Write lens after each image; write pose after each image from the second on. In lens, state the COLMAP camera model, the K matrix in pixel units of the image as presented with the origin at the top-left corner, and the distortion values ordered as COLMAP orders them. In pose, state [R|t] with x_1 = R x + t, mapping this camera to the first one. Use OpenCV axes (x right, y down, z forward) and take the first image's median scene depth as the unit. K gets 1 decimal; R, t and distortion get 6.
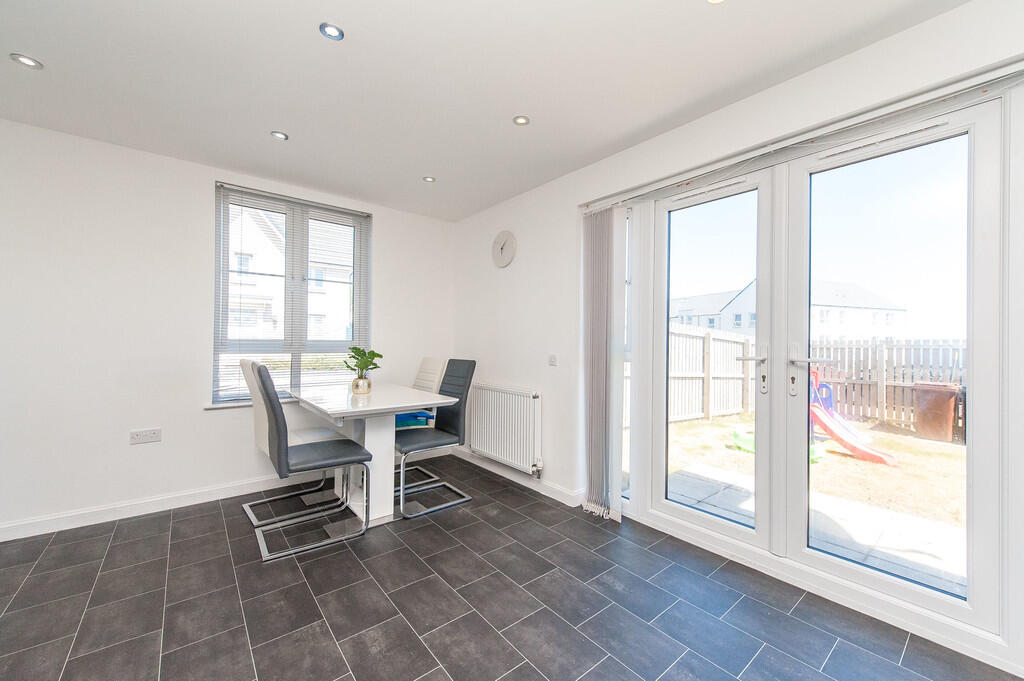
lens RADIAL K [[397.6, 0, 516.4], [0, 397.6, 340.0], [0, 0, 1]] dist [0.006361, -0.001649]
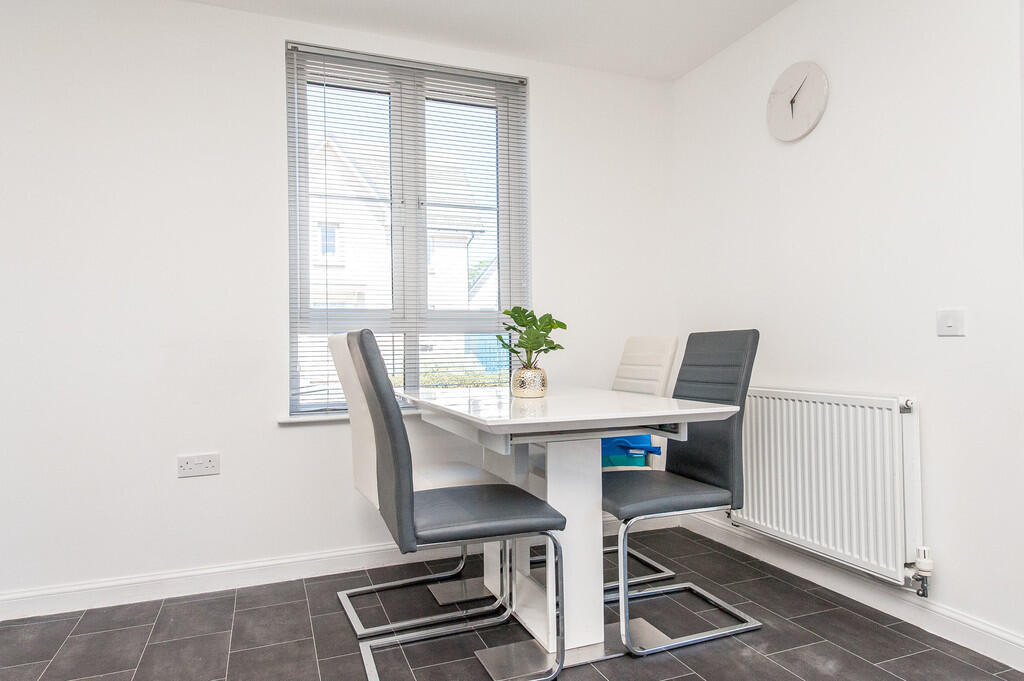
lens RADIAL K [[630.8, 0, 514.5], [0, 630.8, 338.8], [0, 0, 1]] dist [0.016222, -0.006769]
pose [[0.949904, -0.029144, -0.311181, -0.153677], [0.026209, 0.999564, -0.013610, 0.069411], [0.311442, 0.004773, 0.950253, 0.216323]]
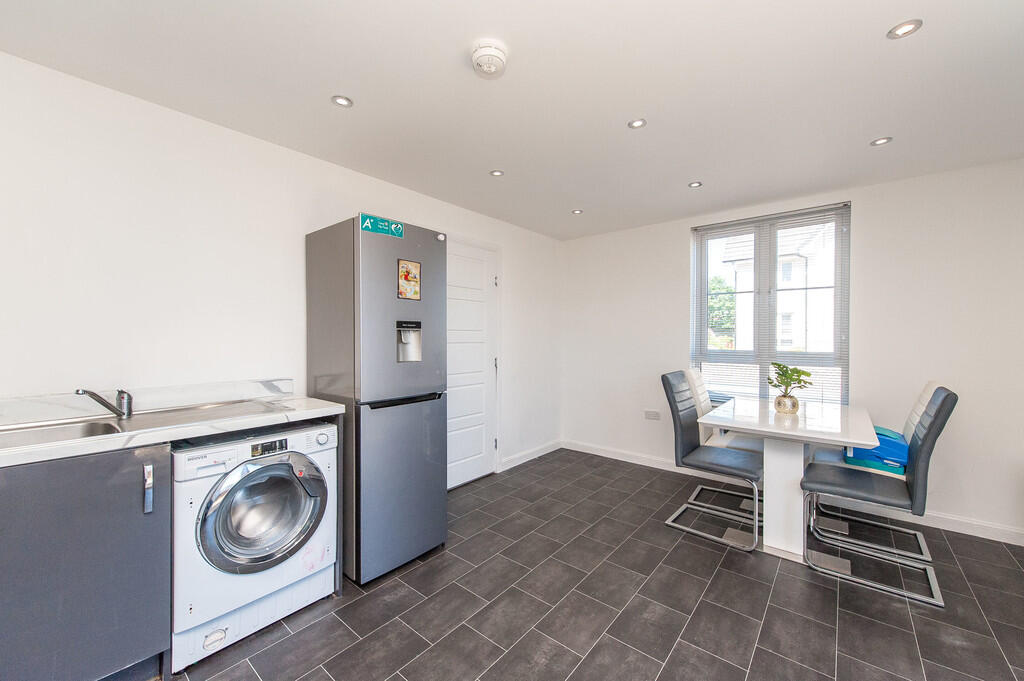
lens RADIAL K [[397.6, 0, 511.5], [0, 397.6, 344.2], [0, 0, 1]] dist [0.006361, -0.001649]
pose [[0.183654, 0.009826, -0.982942, 0.417691], [0.007708, 0.999905, 0.011436, -0.043817], [0.982961, -0.009677, 0.183561, 0.201152]]
